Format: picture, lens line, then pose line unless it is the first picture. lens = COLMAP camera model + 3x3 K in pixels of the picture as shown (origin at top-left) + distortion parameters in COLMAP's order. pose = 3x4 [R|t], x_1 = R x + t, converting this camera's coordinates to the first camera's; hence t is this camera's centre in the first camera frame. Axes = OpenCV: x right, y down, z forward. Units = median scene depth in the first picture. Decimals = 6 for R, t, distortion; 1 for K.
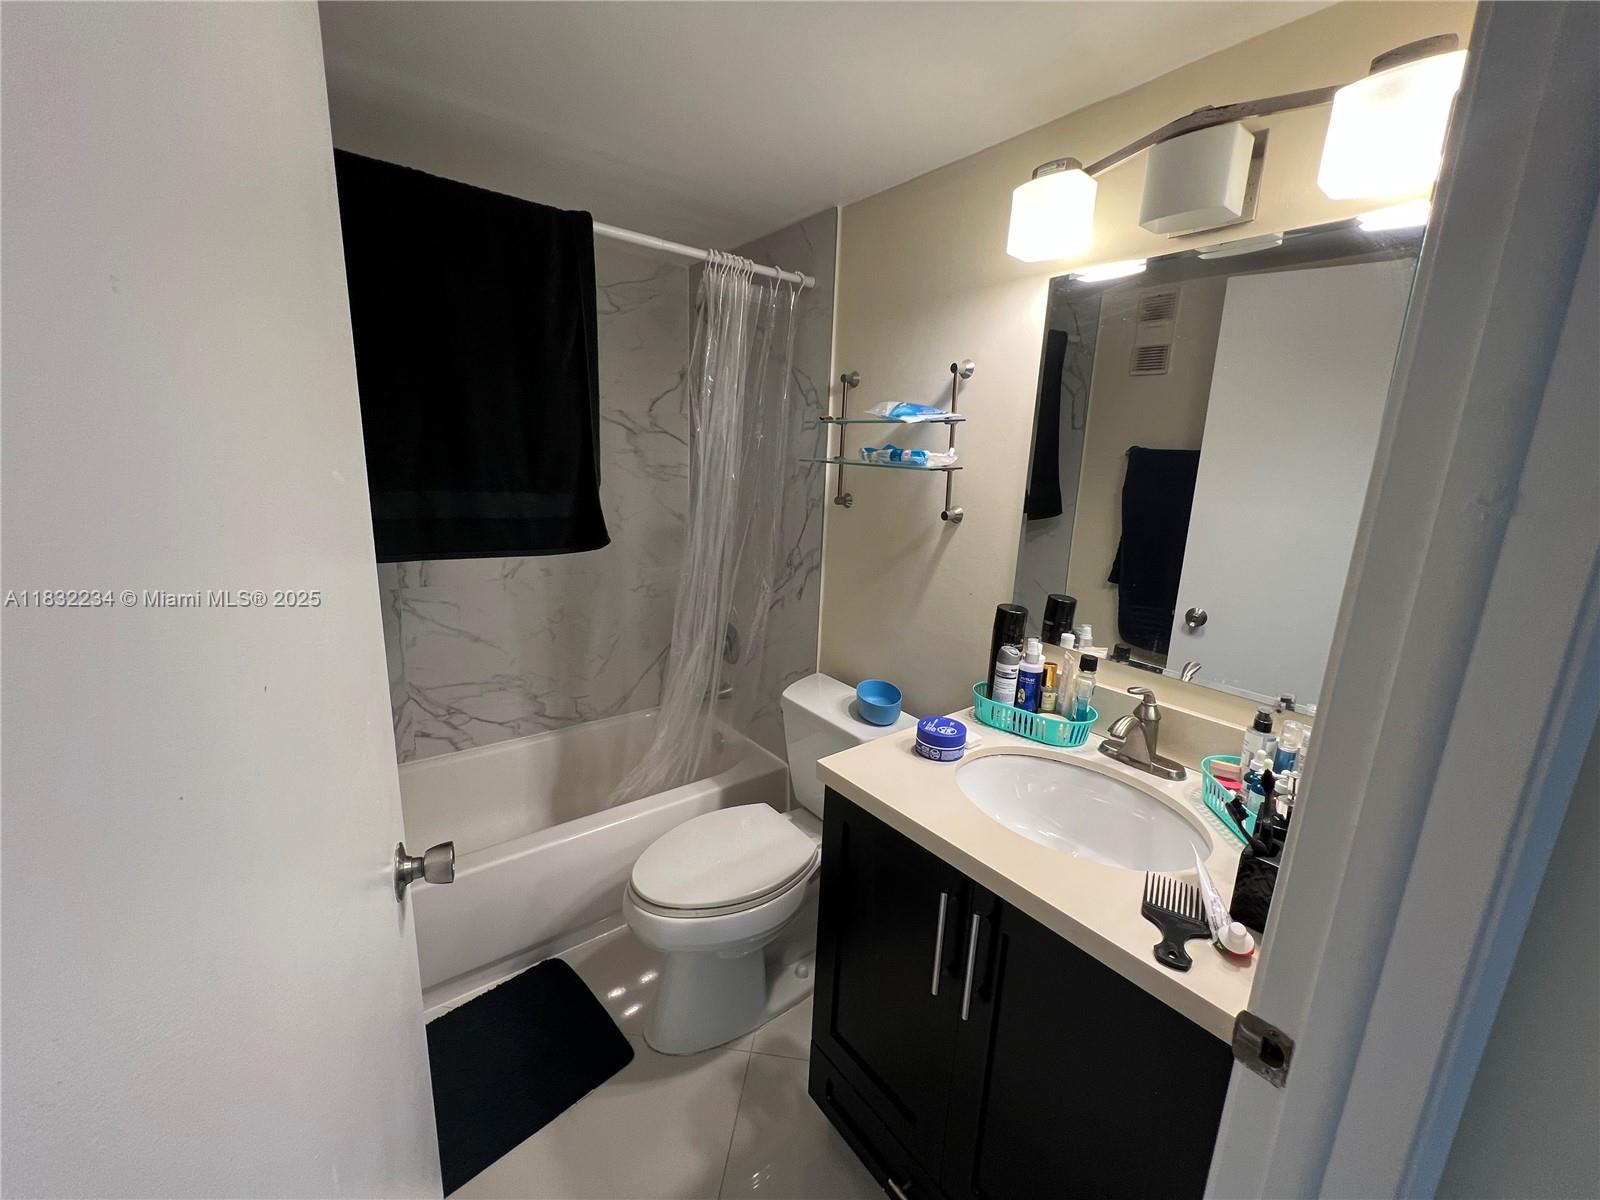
lens RADIAL K [[642.6, 0, 799.6], [0, 642.6, 596.9], [0, 0, 1]] dist [-0.005192, 0.001339]
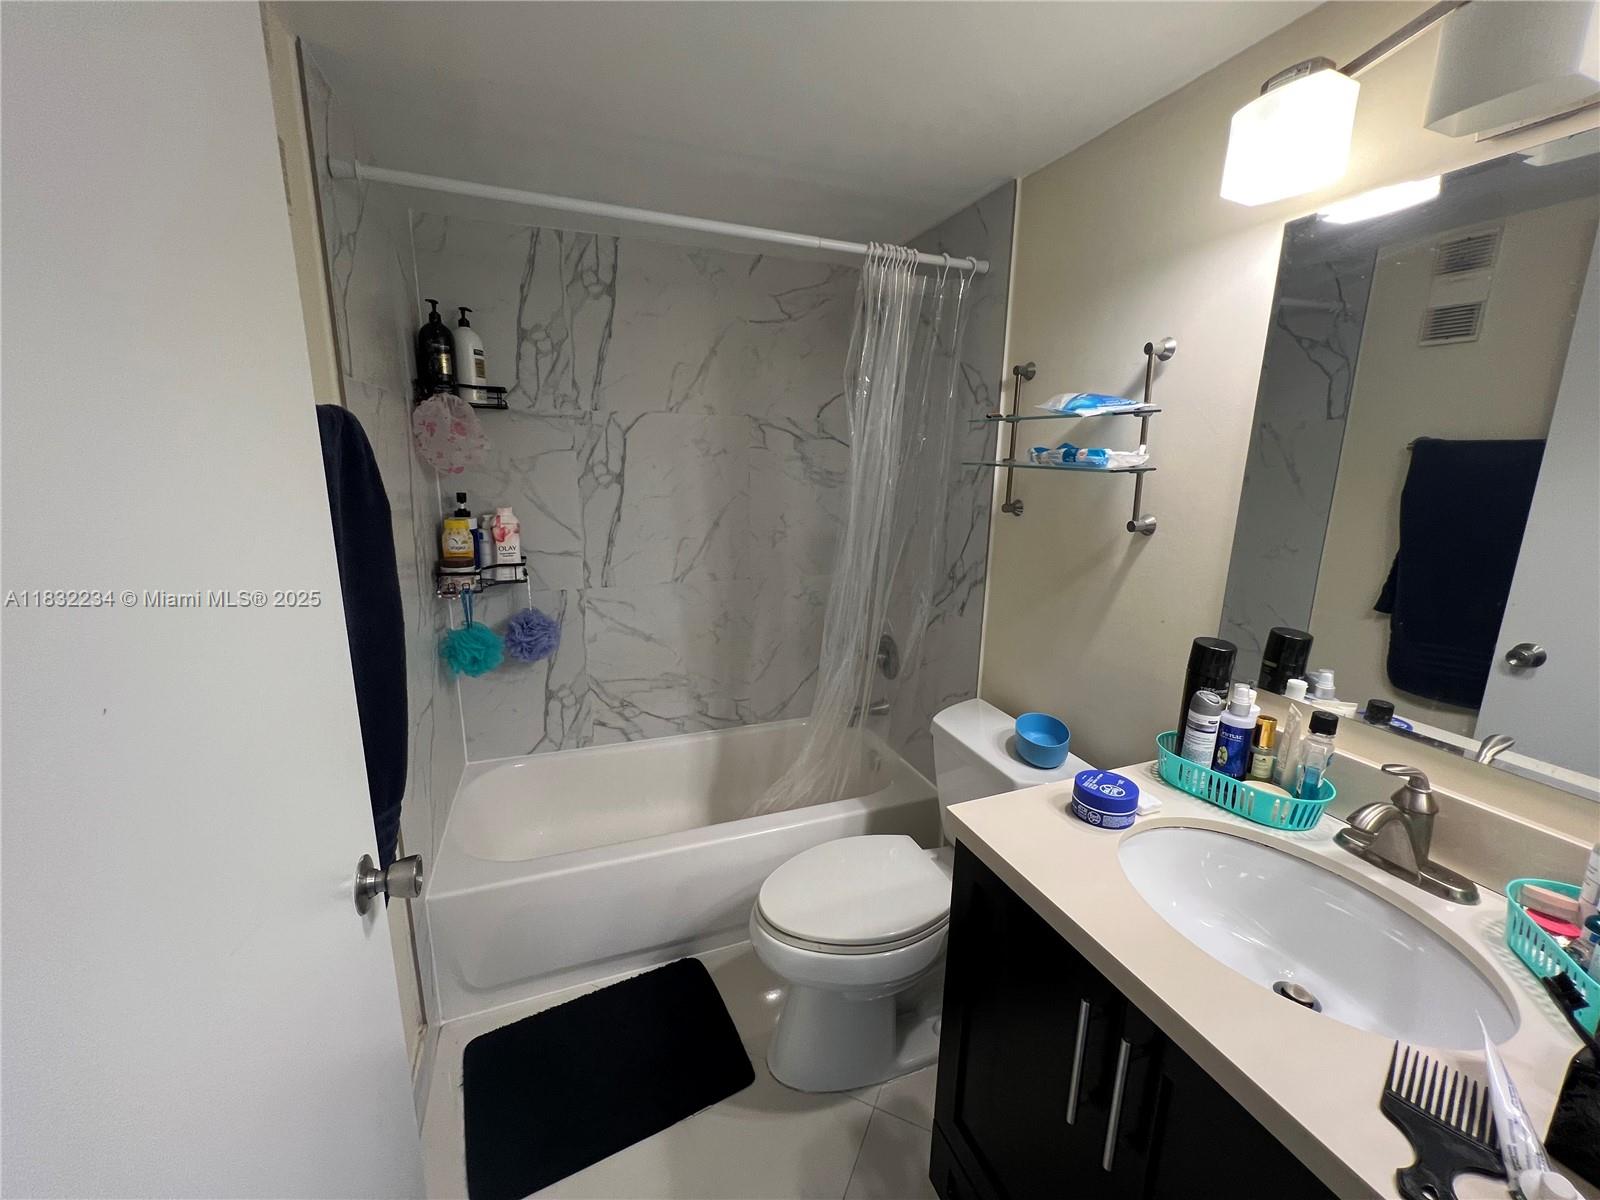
lens RADIAL K [[642.6, 0, 799.6], [0, 642.6, 596.9], [0, 0, 1]] dist [-0.005192, 0.001339]
pose [[0.956449, 0.039732, -0.289182, 0.060753], [-0.042435, 0.999094, -0.003080, -0.014426], [0.288798, 0.015217, 0.957269, 0.081781]]
